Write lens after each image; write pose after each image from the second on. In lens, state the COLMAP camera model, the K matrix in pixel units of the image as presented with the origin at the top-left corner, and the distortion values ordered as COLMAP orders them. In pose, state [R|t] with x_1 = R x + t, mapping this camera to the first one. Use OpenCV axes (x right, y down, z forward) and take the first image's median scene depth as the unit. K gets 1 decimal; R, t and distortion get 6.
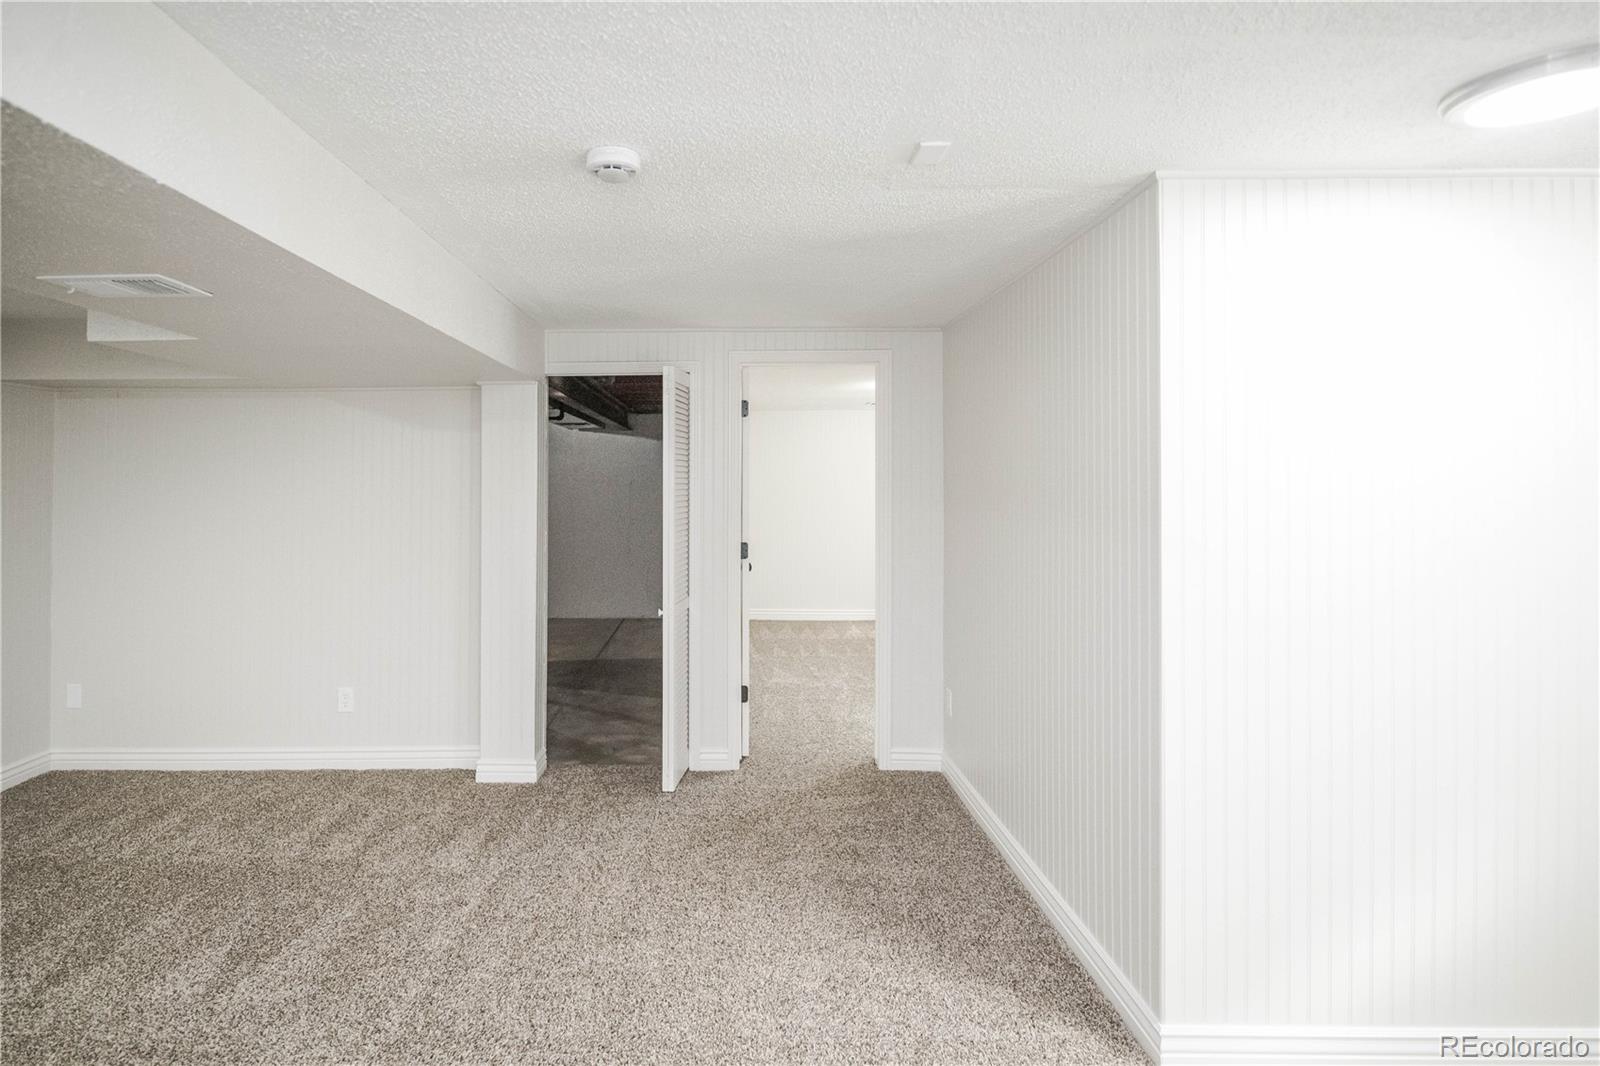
lens RADIAL K [[796.7, 0, 771.1], [0, 796.7, 484.3], [0, 0, 1]] dist [-0.003689, -0.003253]
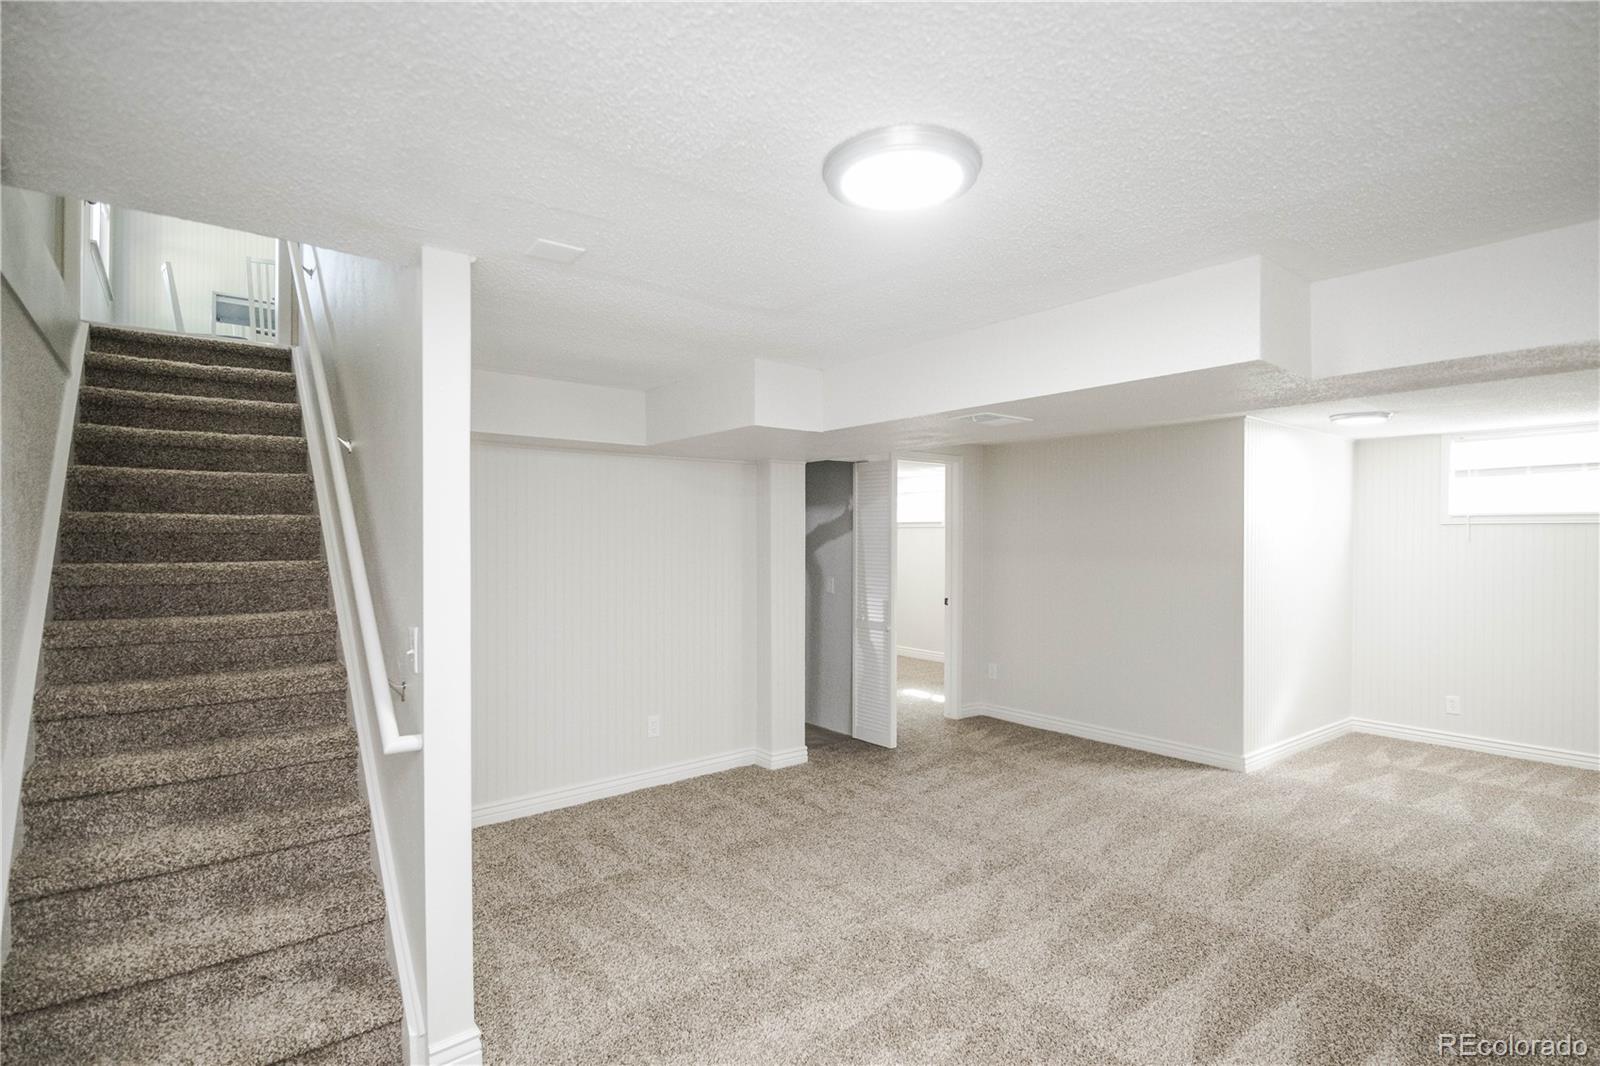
lens RADIAL K [[796.7, 0, 799.9], [0, 796.7, 534.8], [0, 0, 1]] dist [-0.003689, -0.003253]
pose [[0.781762, -0.002456, 0.623572, -1.150715], [0.000728, 0.999995, 0.003025, -0.015962], [-0.623576, -0.001910, 0.781760, -0.051537]]
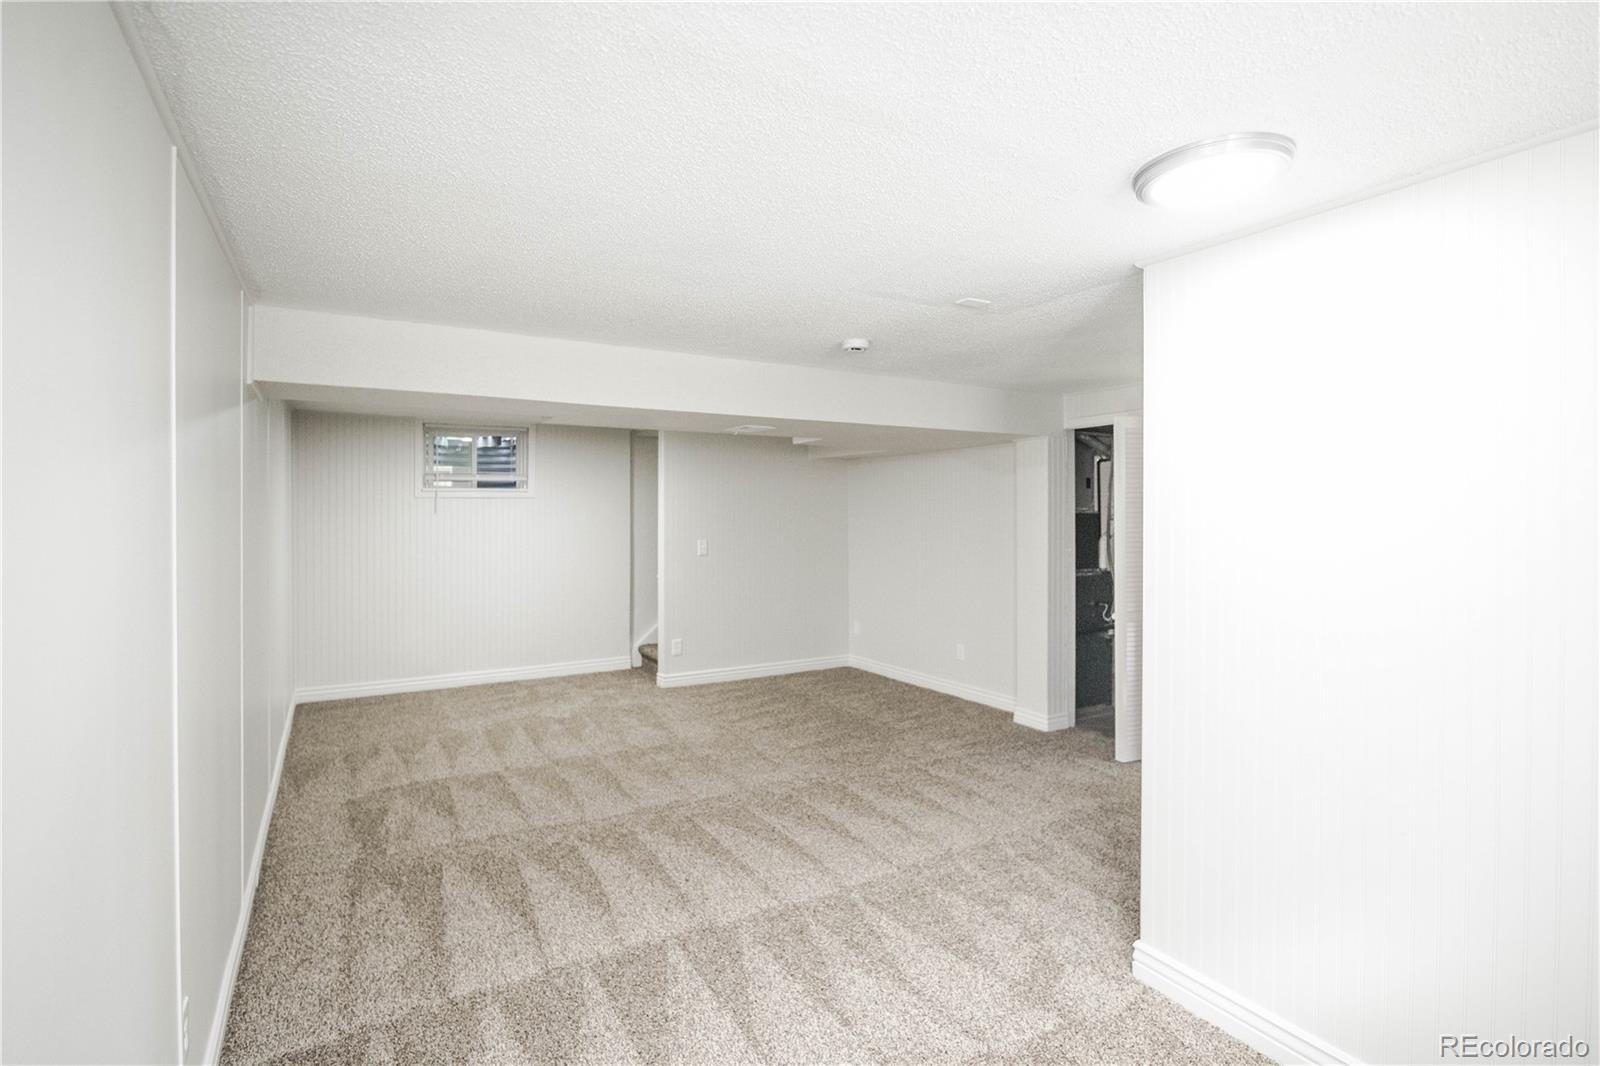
lens RADIAL K [[796.7, 0, 797.1], [0, 796.7, 523.1], [0, 0, 1]] dist [-0.003689, -0.003253]
pose [[0.510040, 0.013910, -0.860038, 0.670527], [-0.002908, 0.999891, 0.014447, 0.000331], [0.860146, -0.004868, 0.510025, -0.057511]]
